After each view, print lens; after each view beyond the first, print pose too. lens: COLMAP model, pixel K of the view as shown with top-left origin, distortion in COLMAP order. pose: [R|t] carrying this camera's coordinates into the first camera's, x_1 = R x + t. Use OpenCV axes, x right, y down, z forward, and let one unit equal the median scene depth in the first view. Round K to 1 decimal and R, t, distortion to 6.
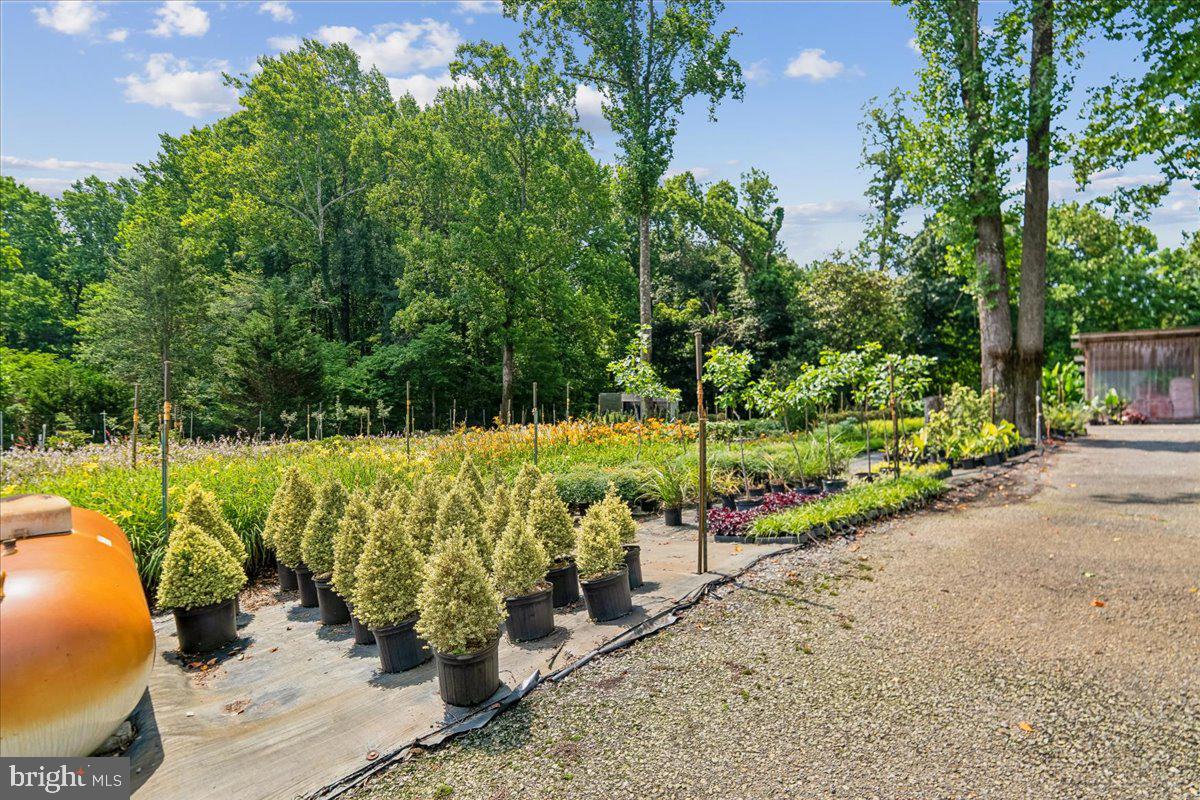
lens RADIAL K [[543.3, 0, 598.9], [0, 543.3, 401.5], [0, 0, 1]] dist [0.000062, -0.000371]
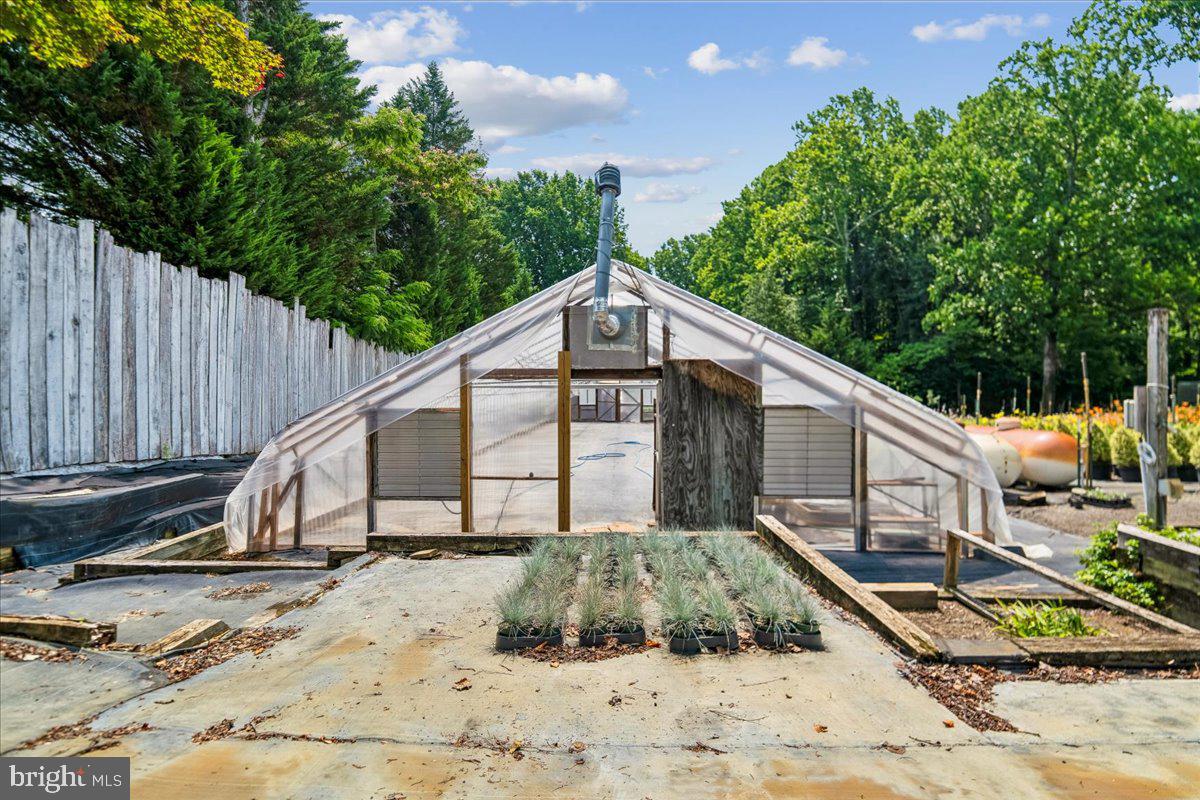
lens RADIAL K [[543.3, 0, 602.0], [0, 543.3, 394.6], [0, 0, 1]] dist [0.000062, -0.000371]
pose [[0.710590, 0.003766, -0.703597, -0.048488], [-0.001433, 0.999991, 0.003905, 0.001730], [0.703605, -0.001766, 0.710589, -0.274846]]
